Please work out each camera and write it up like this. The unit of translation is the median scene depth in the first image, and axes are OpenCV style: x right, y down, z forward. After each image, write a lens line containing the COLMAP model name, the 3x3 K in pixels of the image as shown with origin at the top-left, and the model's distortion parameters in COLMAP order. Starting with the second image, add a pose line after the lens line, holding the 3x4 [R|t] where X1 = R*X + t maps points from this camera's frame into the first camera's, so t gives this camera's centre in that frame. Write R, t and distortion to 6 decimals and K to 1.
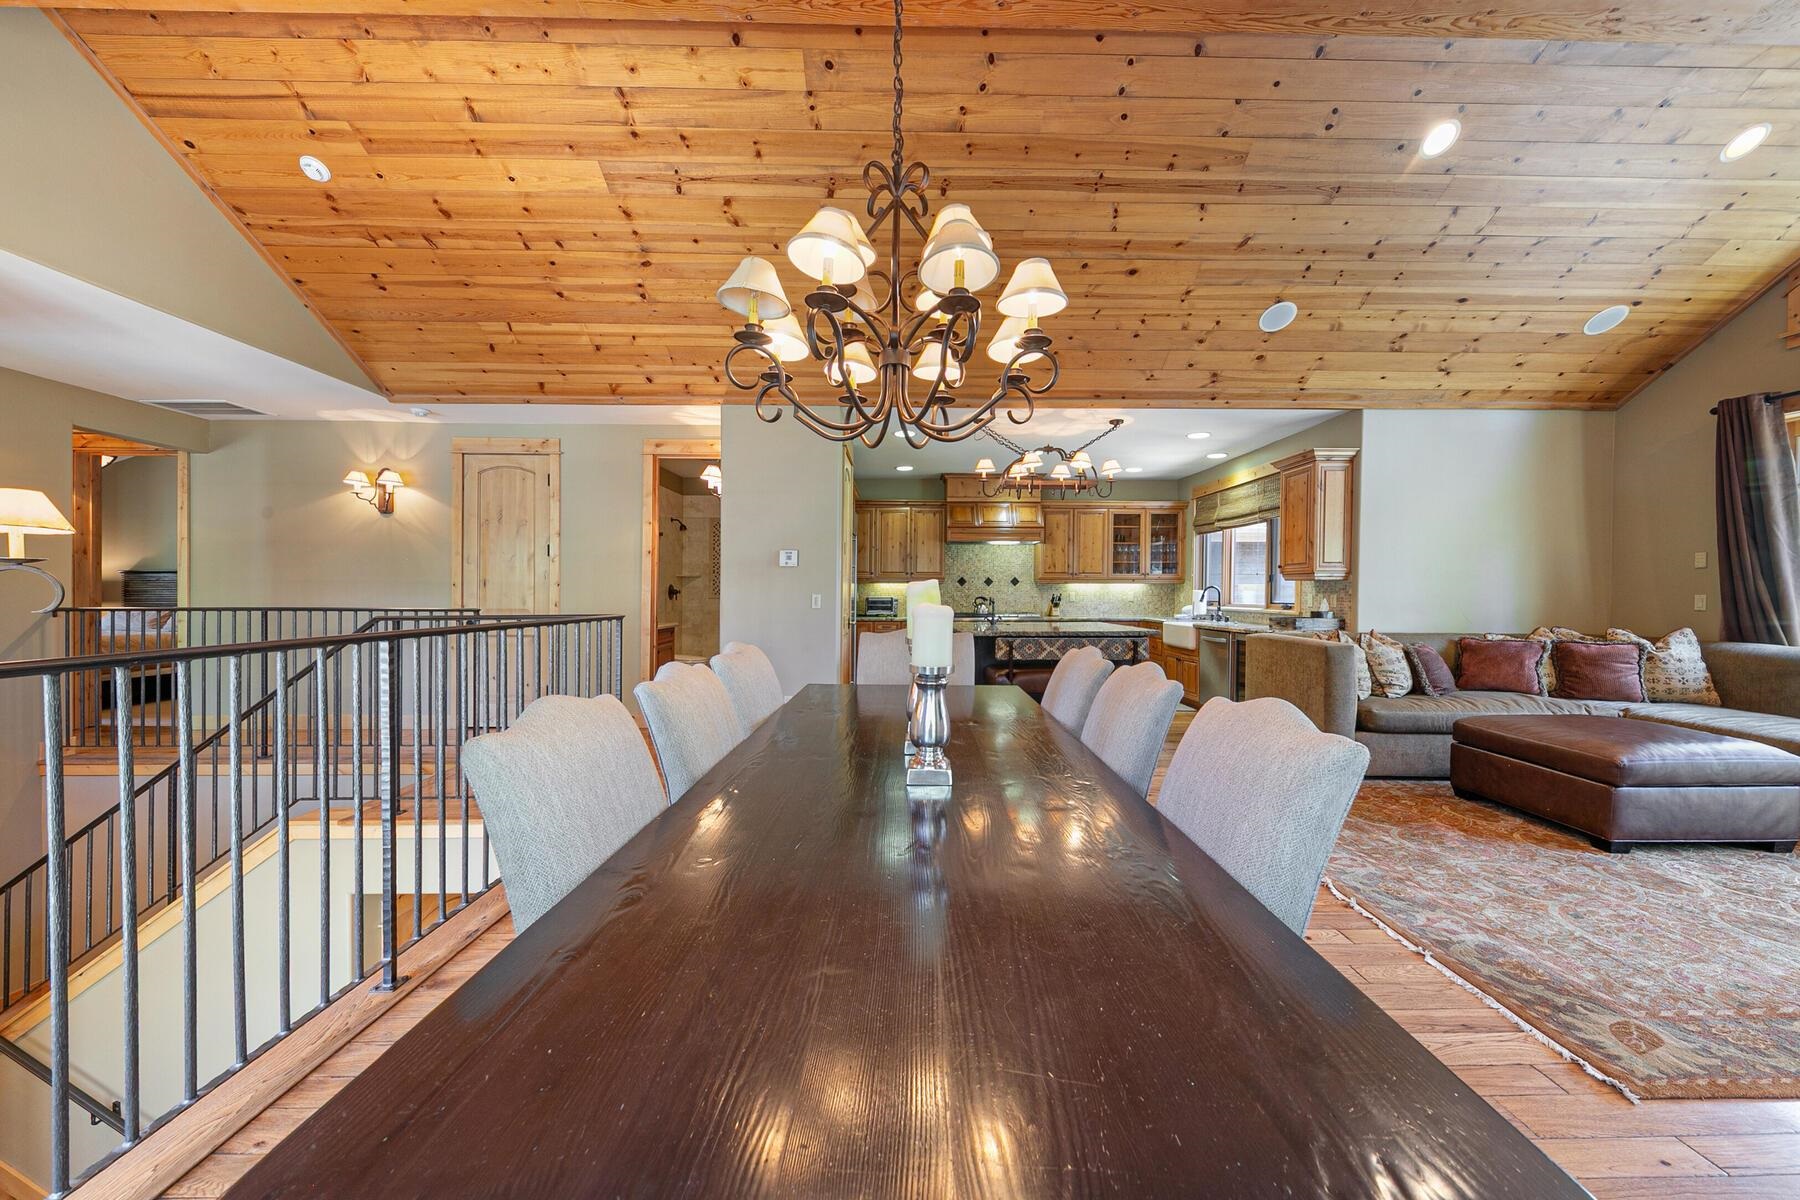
lens RADIAL K [[643.8, 0, 927.3], [0, 643.8, 606.1], [0, 0, 1]] dist [0.000974, -0.000452]
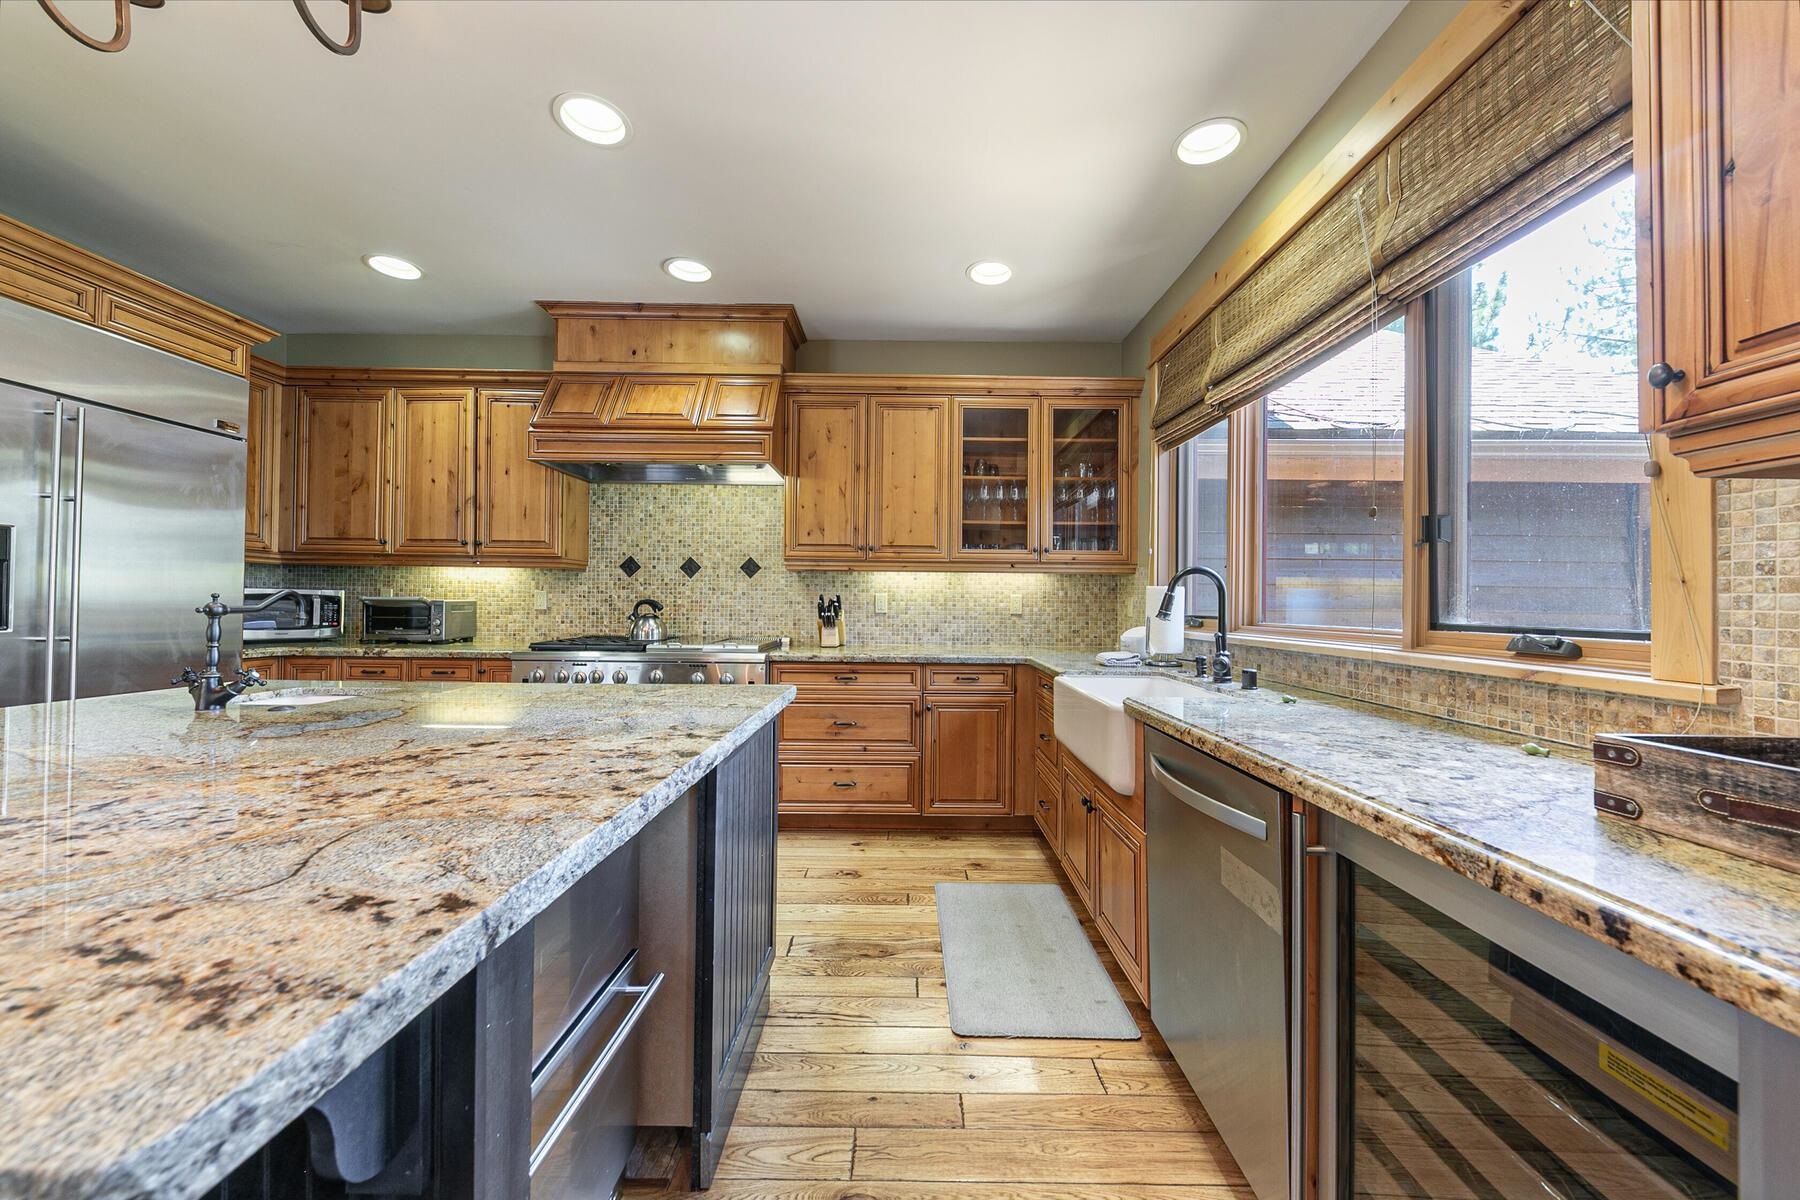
lens RADIAL K [[643.8, 0, 891.9], [0, 643.8, 590.8], [0, 0, 1]] dist [0.000974, -0.000452]
pose [[0.998969, 0.009490, -0.044390, 0.383962], [-0.011394, 0.999017, -0.042849, -0.006585], [0.043940, 0.043311, 0.998095, 0.850349]]
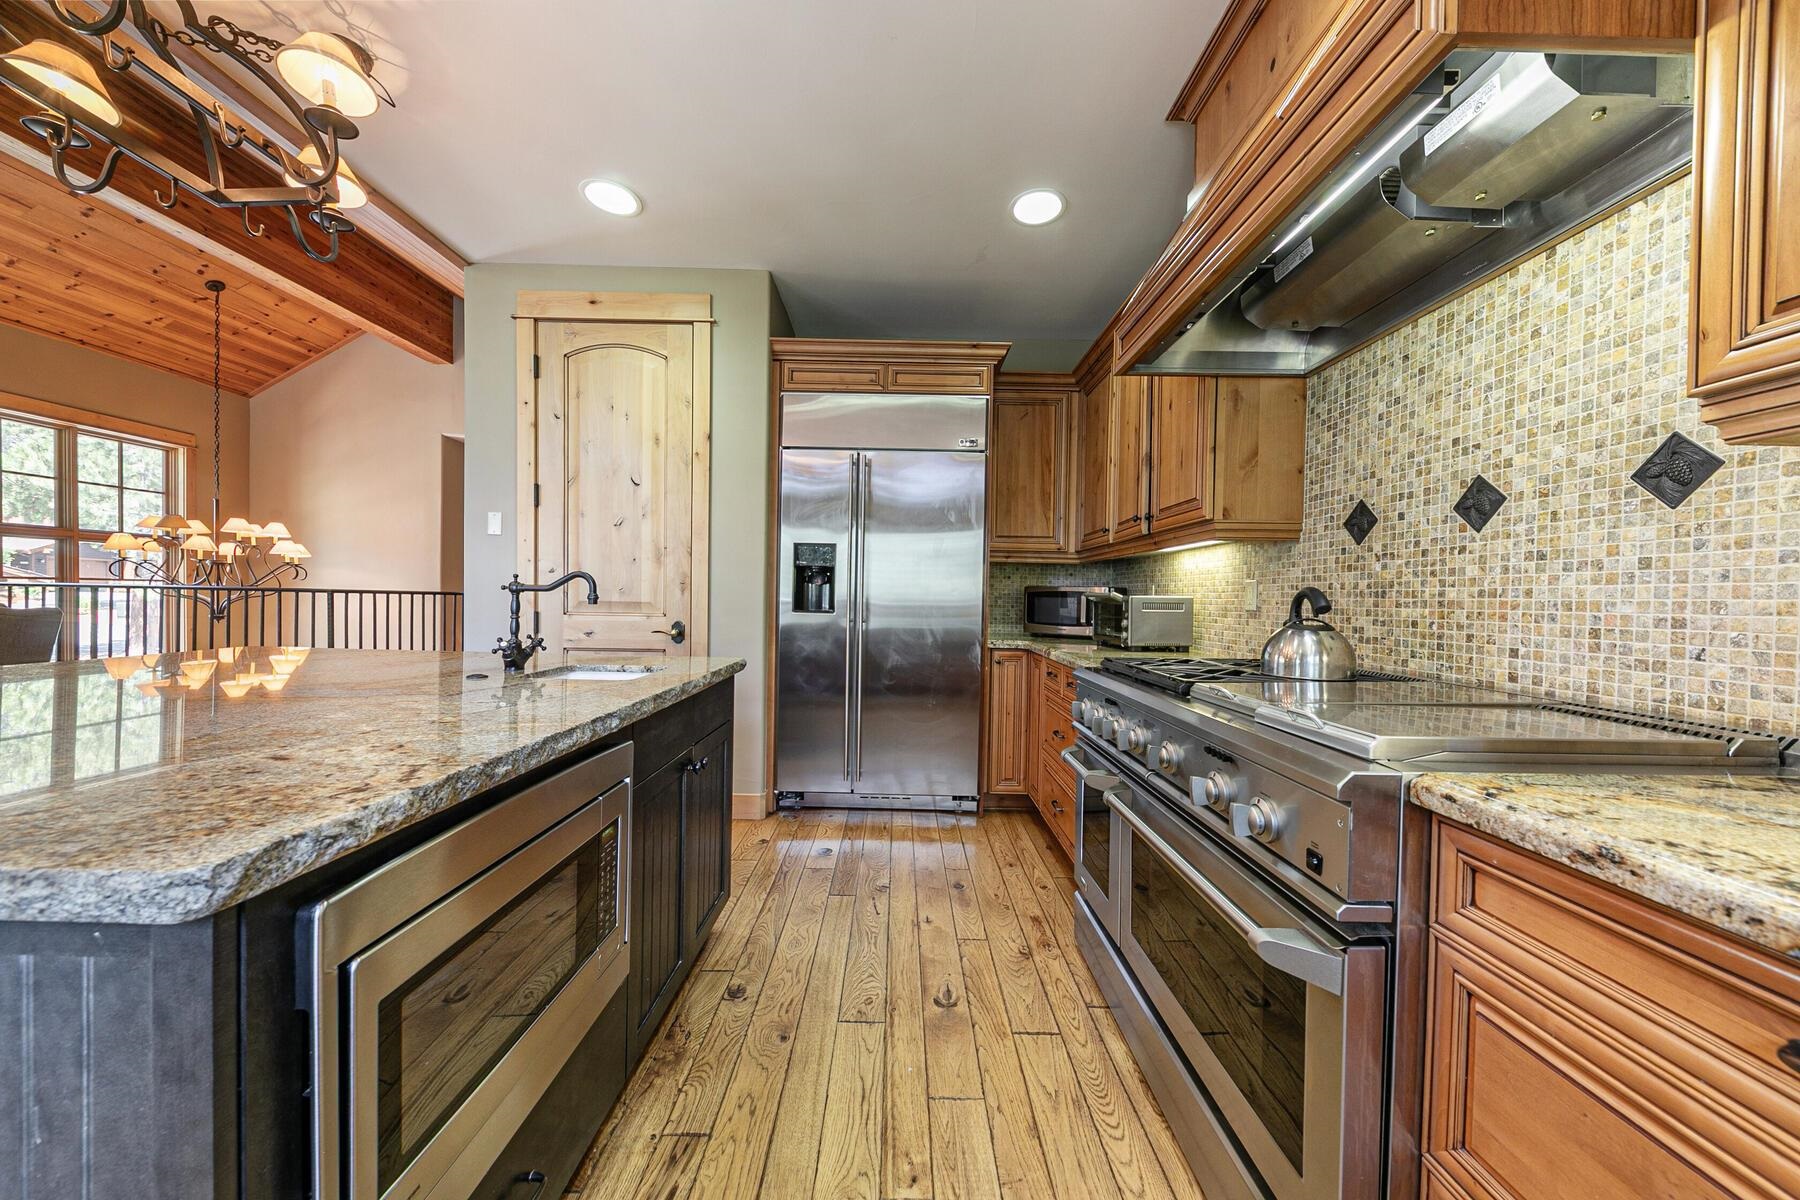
lens RADIAL K [[618.2, 0, 923.4], [0, 618.2, 617.0], [0, 0, 1]] dist [-0.000890, -0.000975]
pose [[-0.019522, 0.027459, -0.999432, 0.395497], [-0.042243, 0.998708, 0.028264, -0.009683], [0.998917, 0.042770, -0.018337, 1.294323]]
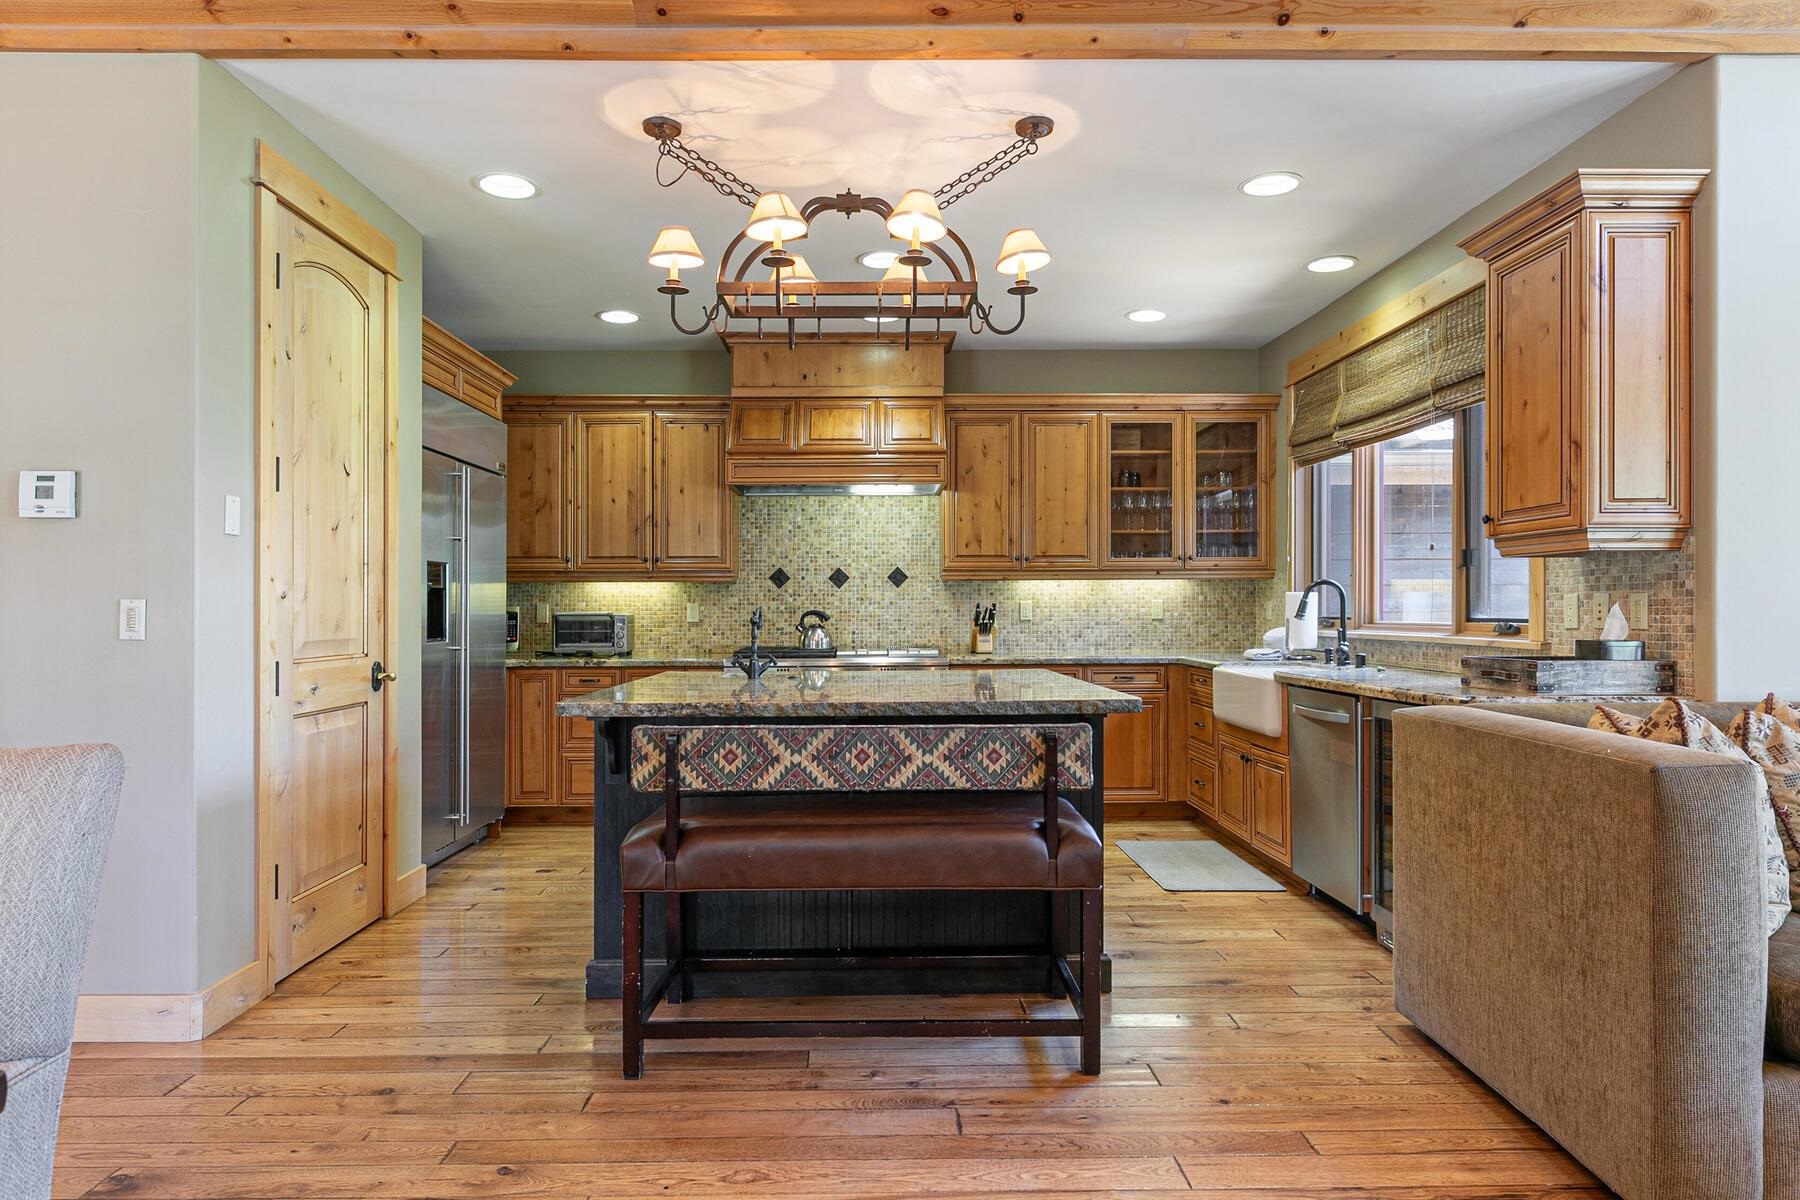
lens RADIAL K [[1068.9, 0, 895.8], [0, 1068.9, 610.8], [0, 0, 1]] dist [0.005626, -0.007446]
pose [[0.999949, -0.005631, -0.008325, 0.213808], [0.005445, 0.999739, -0.022177, 0.002600], [0.008447, 0.022131, 0.999719, 0.386147]]
